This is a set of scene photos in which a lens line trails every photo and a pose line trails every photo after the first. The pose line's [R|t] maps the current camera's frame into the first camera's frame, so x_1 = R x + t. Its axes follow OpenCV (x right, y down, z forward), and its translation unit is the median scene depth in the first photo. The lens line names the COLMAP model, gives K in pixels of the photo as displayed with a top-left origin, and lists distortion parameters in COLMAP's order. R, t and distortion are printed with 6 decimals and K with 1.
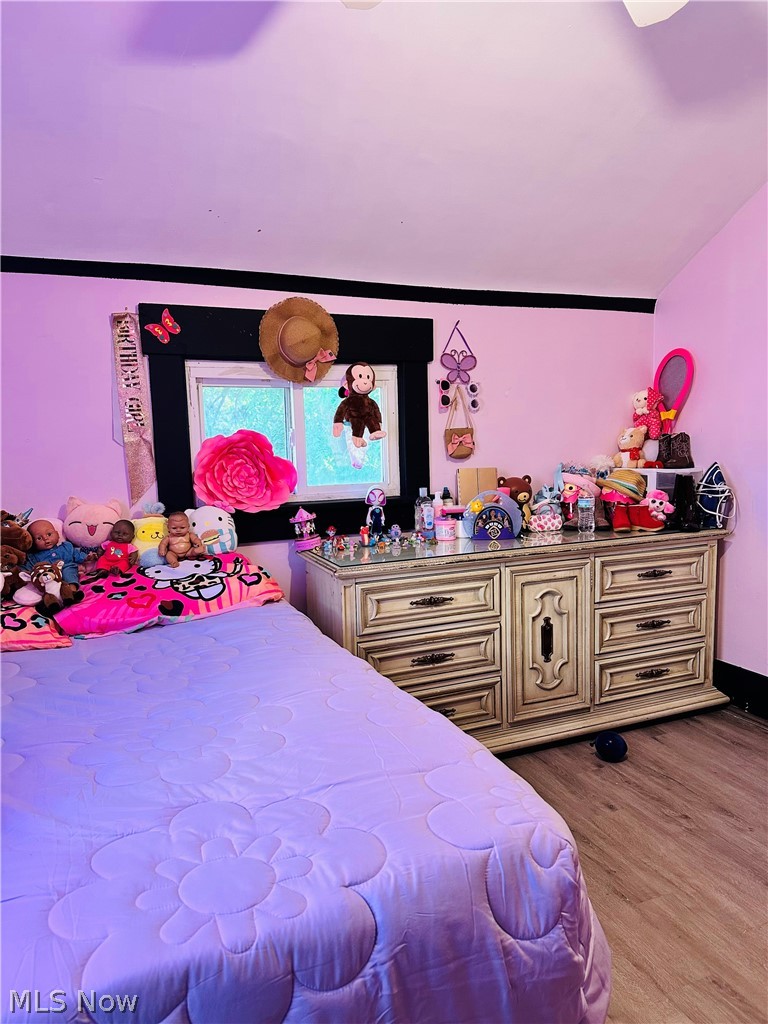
lens RADIAL K [[725.2, 0, 383.7], [0, 725.2, 511.0], [0, 0, 1]] dist [0.065702, -0.079232]
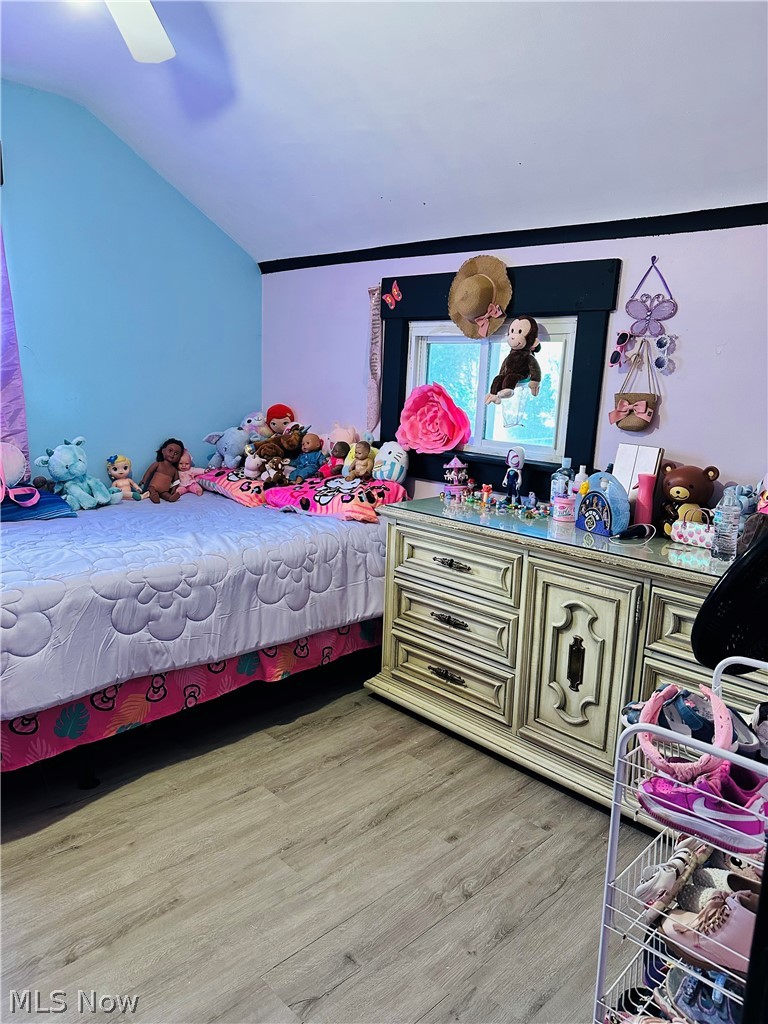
lens RADIAL K [[725.2, 0, 381.4], [0, 725.2, 515.8], [0, 0, 1]] dist [0.065702, -0.079232]
pose [[0.353441, 0.218391, -0.909607, 0.837013], [-0.146307, 0.973305, 0.176835, -0.091608], [0.923944, 0.070581, 0.375959, 0.485254]]
